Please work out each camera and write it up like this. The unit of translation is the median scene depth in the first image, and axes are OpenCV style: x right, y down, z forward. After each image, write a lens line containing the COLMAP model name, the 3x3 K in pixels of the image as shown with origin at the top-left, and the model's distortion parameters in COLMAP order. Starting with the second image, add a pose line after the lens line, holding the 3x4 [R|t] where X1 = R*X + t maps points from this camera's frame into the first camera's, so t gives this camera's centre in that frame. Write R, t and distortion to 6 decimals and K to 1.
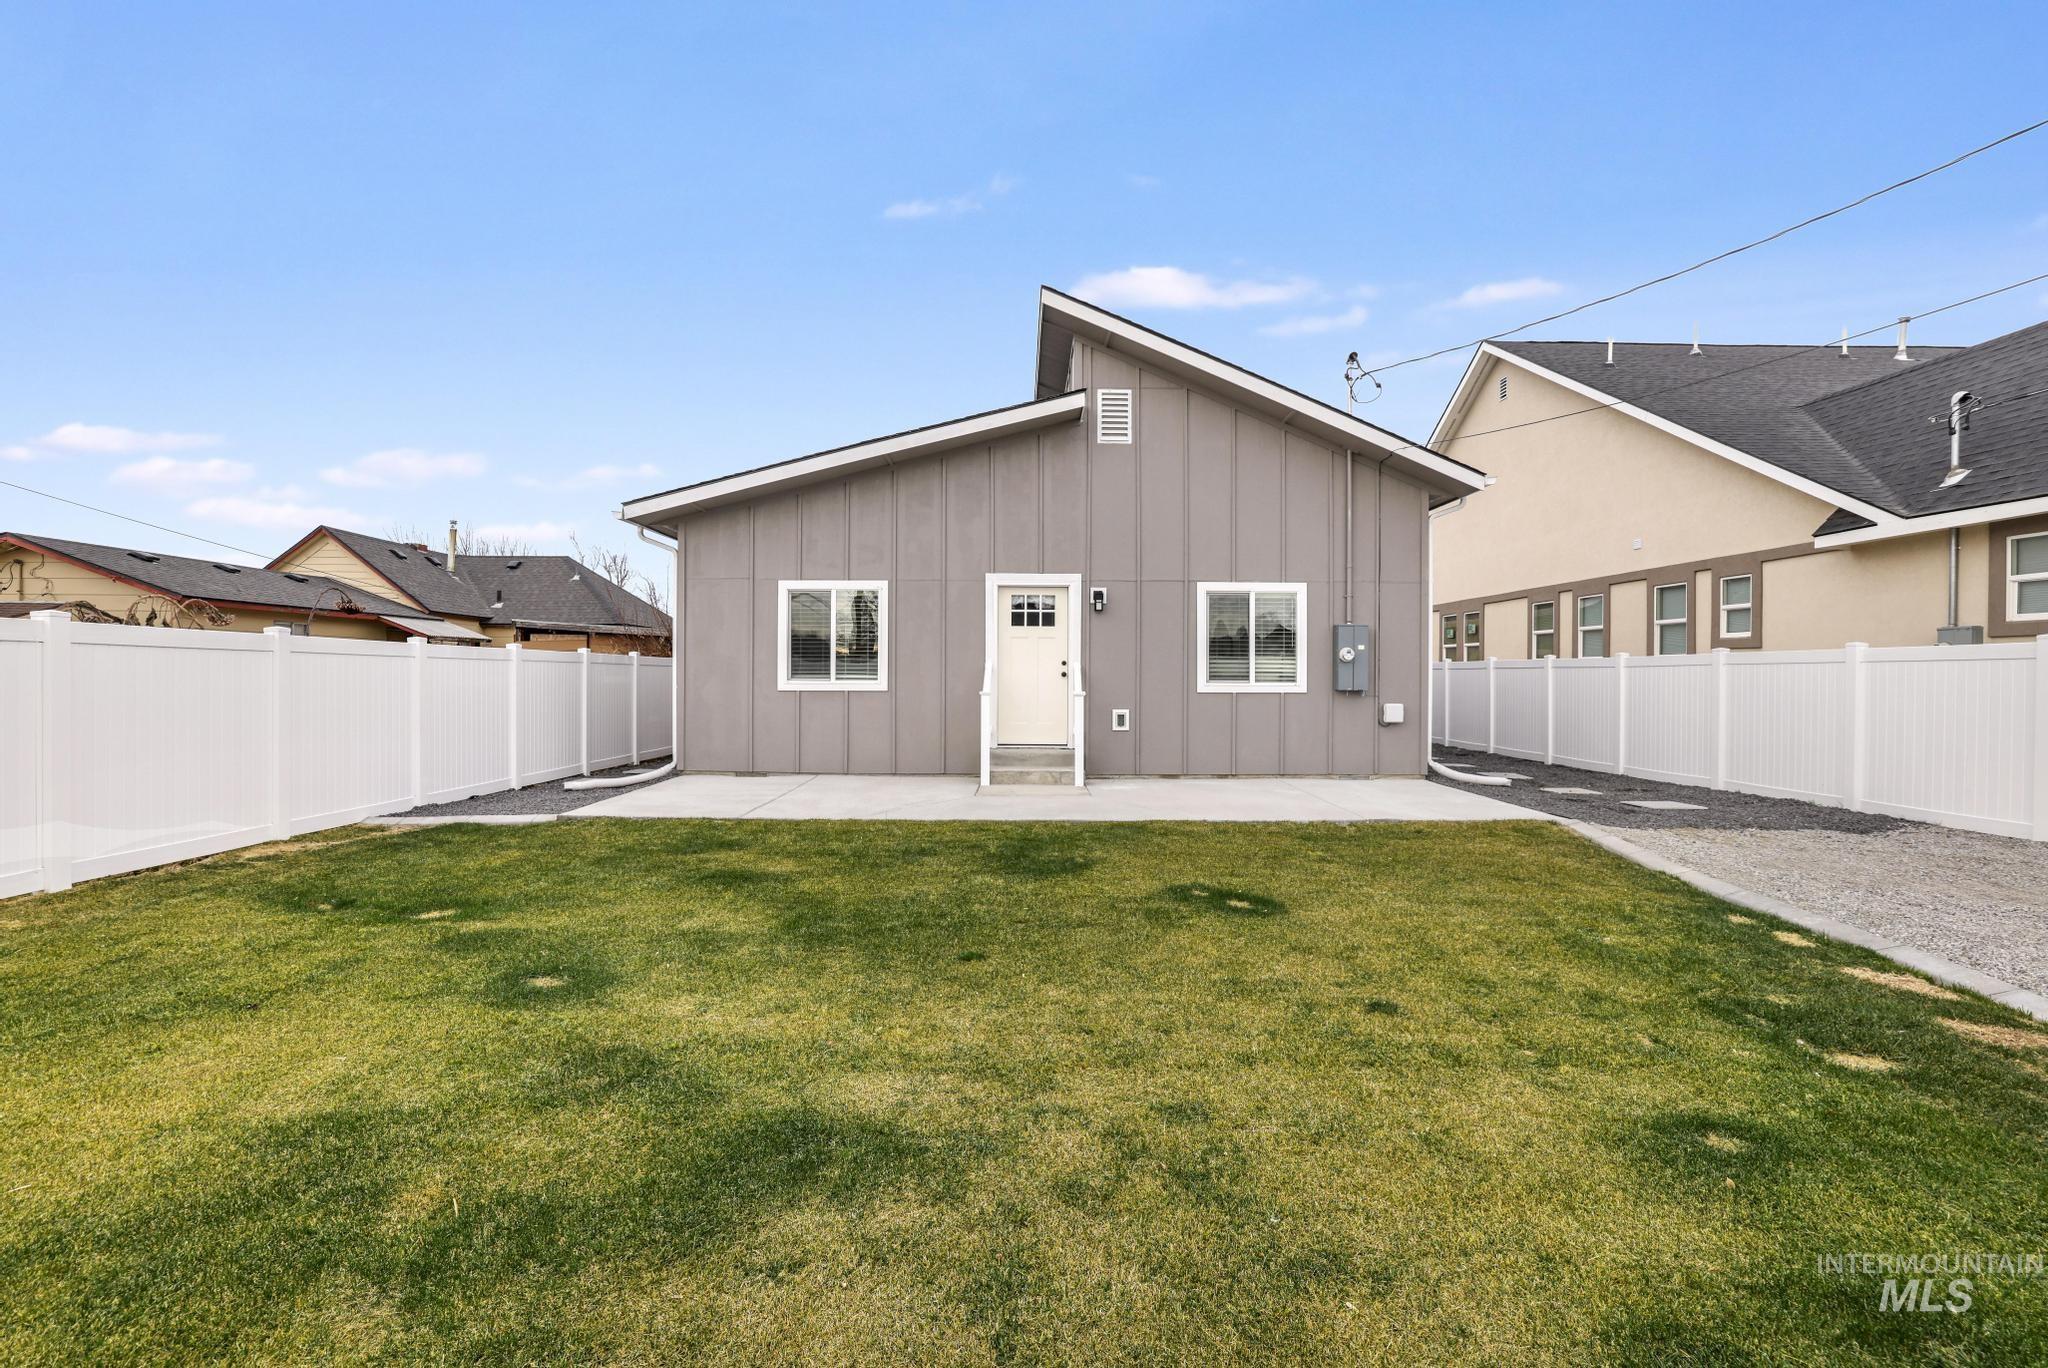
lens RADIAL K [[907.8, 0, 1024.7], [0, 907.8, 678.7], [0, 0, 1]] dist [-0.049610, 0.021057]
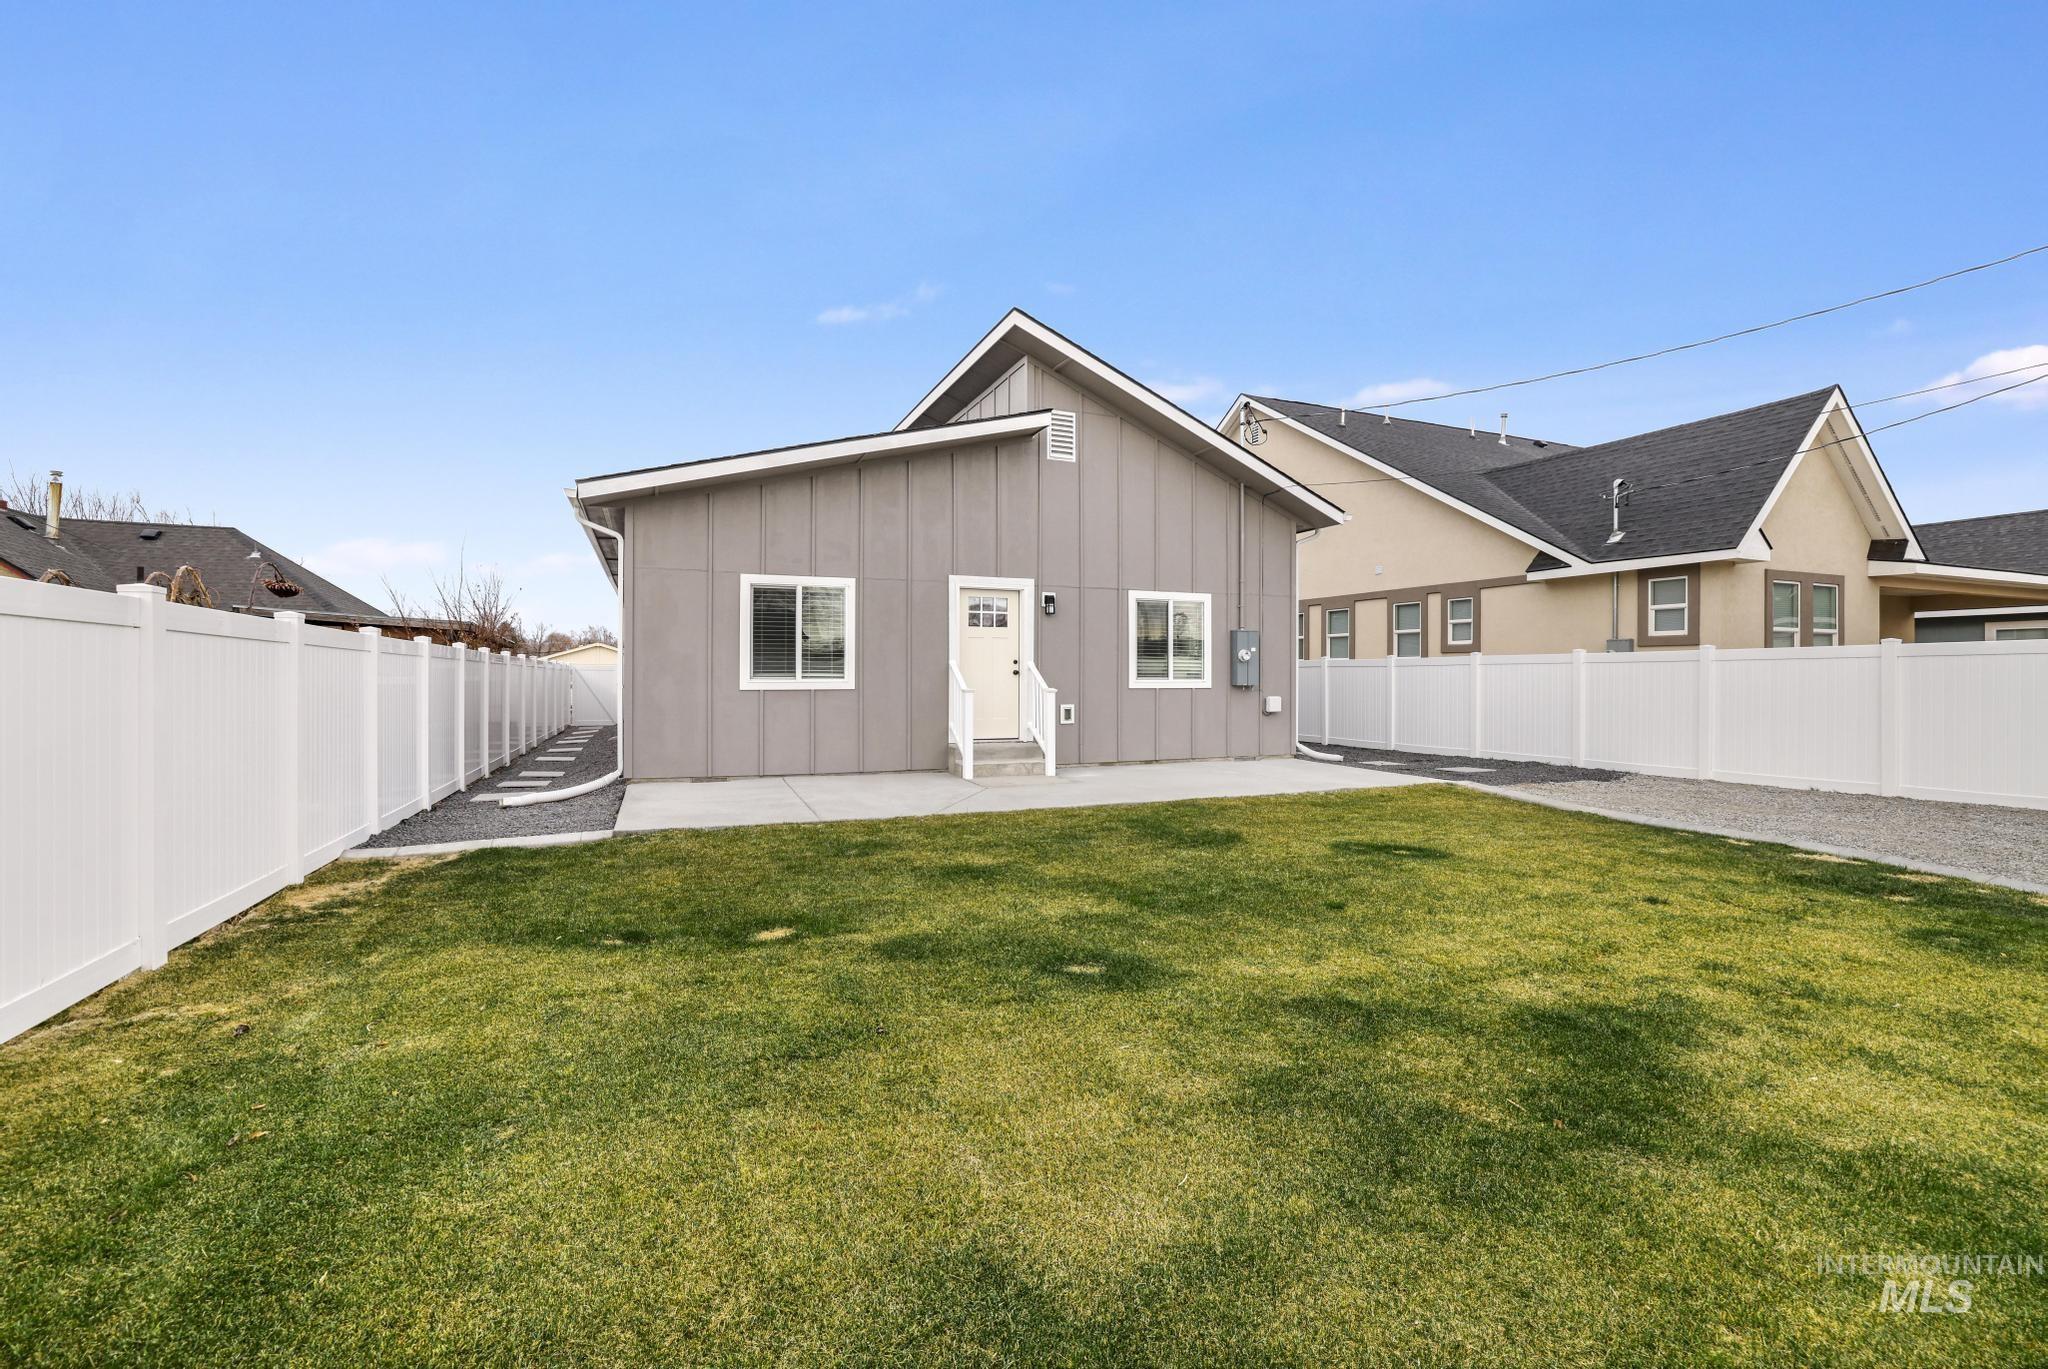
lens RADIAL K [[891.2, 0, 1017.4], [0, 891.2, 675.8], [0, 0, 1]] dist [-0.048458, 0.020132]
pose [[0.925425, -0.002503, 0.378922, -0.356565], [0.003547, 0.999992, -0.002056, 0.001309], [-0.378913, 0.003246, 0.925427, 0.029420]]
